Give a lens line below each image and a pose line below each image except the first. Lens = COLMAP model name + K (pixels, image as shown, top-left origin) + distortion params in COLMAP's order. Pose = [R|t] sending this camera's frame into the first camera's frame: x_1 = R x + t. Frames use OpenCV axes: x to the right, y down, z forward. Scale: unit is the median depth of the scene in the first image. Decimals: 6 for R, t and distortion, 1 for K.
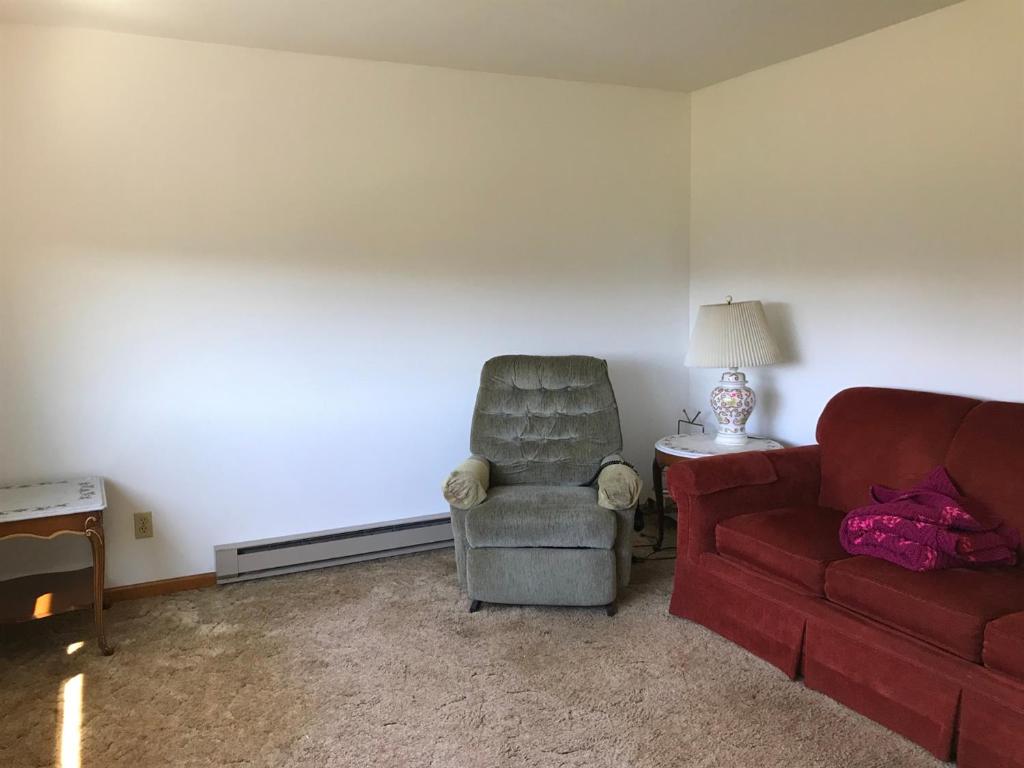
lens RADIAL K [[852.3, 0, 512.2], [0, 852.3, 384.5], [0, 0, 1]] dist [0.033985, -0.056869]
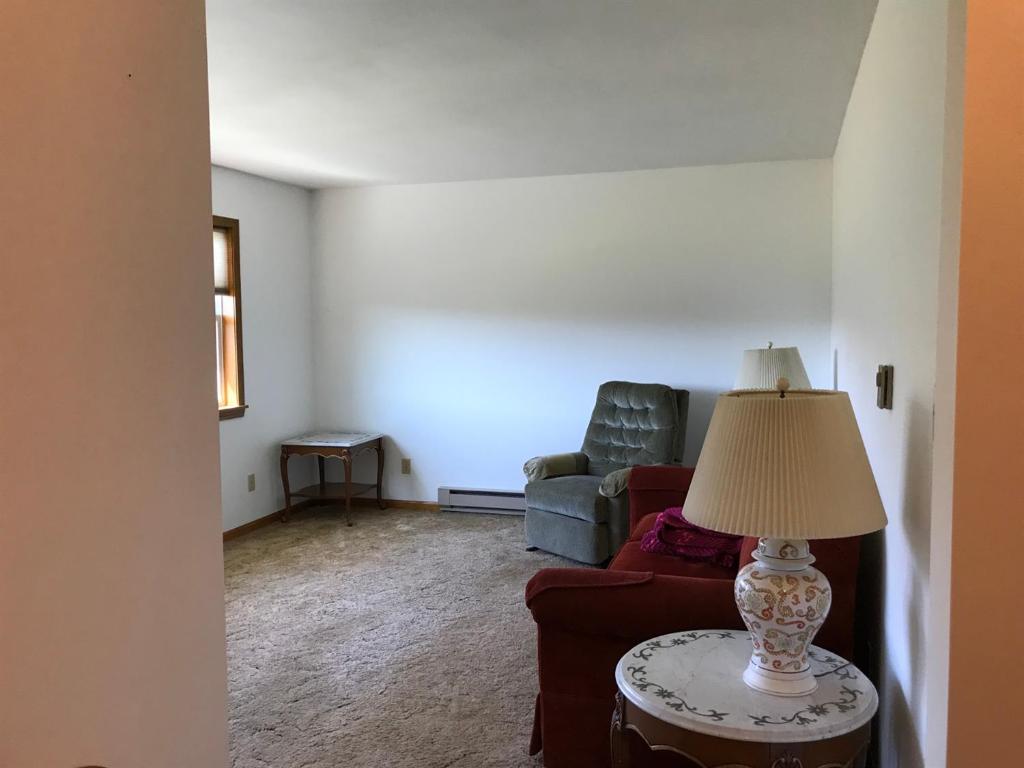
lens RADIAL K [[852.3, 0, 510.6], [0, 852.3, 387.2], [0, 0, 1]] dist [0.033985, -0.056869]
pose [[0.714564, 0.063055, -0.696722, 0.889539], [-0.082642, 0.996564, 0.005433, -0.020468], [0.694671, 0.053696, 0.717320, -0.085707]]
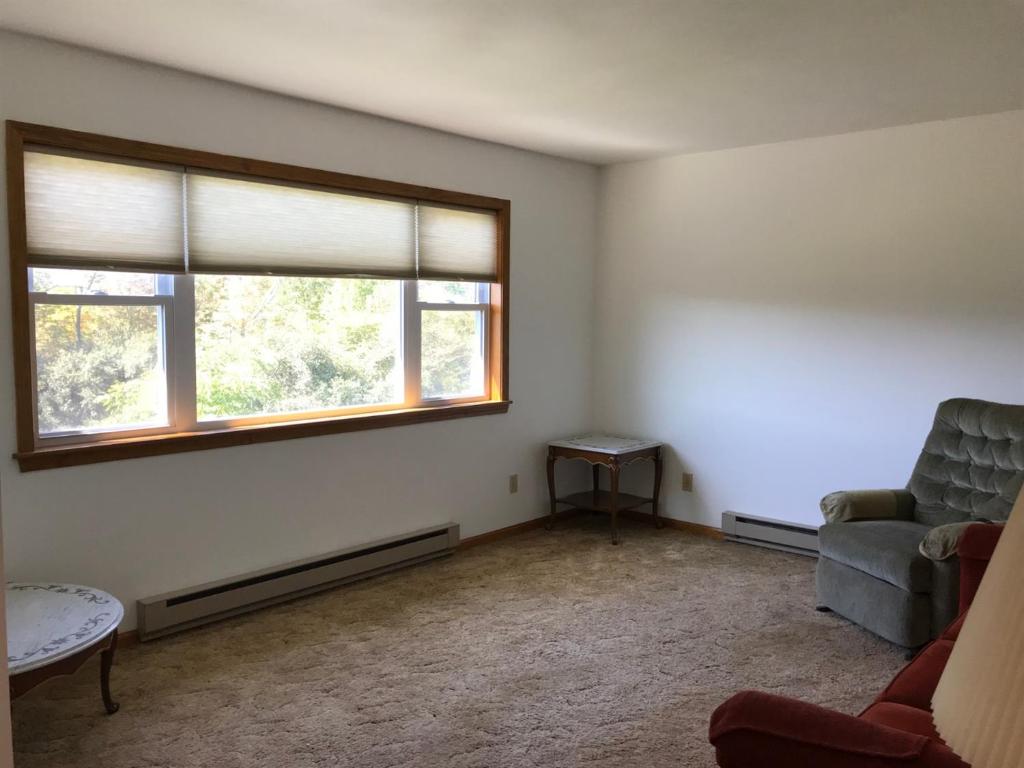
lens RADIAL K [[852.3, 0, 493.6], [0, 852.3, 384.8], [0, 0, 1]] dist [0.033985, -0.056869]
pose [[0.355129, 0.097325, -0.929737, 0.792793], [-0.119922, 0.991091, 0.057942, -0.046381], [0.927094, 0.090919, 0.363636, 0.142245]]
